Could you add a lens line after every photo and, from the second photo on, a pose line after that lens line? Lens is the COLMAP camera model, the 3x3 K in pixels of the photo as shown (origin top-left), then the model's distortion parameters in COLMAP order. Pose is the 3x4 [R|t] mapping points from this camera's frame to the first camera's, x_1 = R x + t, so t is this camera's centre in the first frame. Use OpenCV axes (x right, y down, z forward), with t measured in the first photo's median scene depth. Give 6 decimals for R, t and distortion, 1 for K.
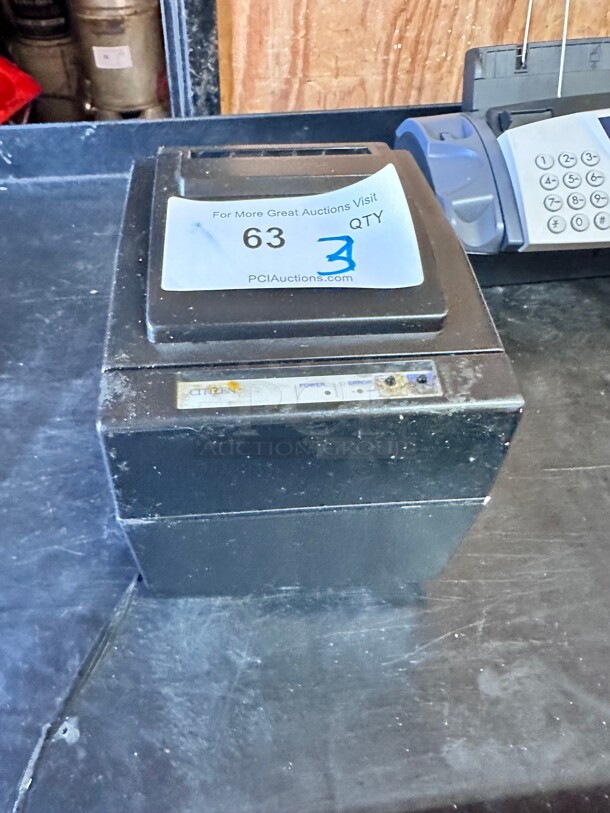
lens RADIAL K [[582.5, 0, 260.6], [0, 582.5, 378.2], [0, 0, 1]] dist [-0.008045, -0.002248]
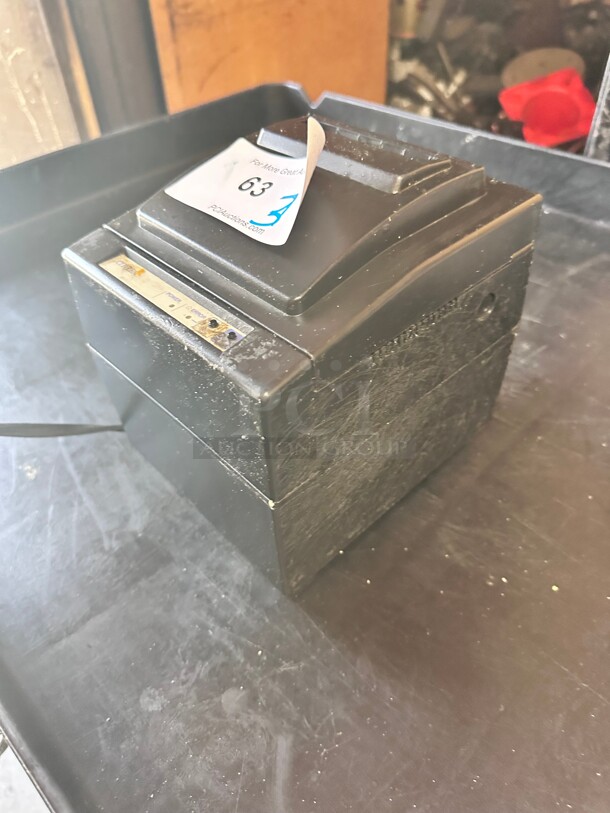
lens RADIAL K [[599.9, 0, 305.0], [0, 599.9, 406.5], [0, 0, 1]] dist [0.007335, -0.052124]
pose [[0.632432, 0.507540, -0.585177, 0.539235], [-0.521033, 0.837734, 0.163482, -0.069953], [0.573197, 0.201505, 0.794255, 0.124344]]
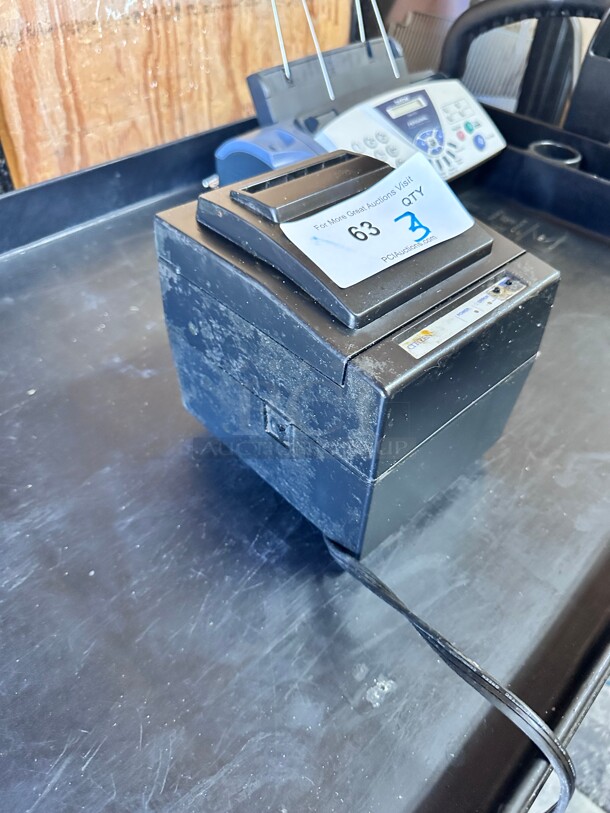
lens RADIAL K [[599.9, 0, 305.0], [0, 599.9, 406.5], [0, 0, 1]] dist [0.007335, -0.052124]
pose [[0.767798, -0.421974, 0.482104, -0.503514], [0.430488, 0.897084, 0.099601, -0.046390], [-0.474517, 0.131067, 0.870434, -0.018764]]
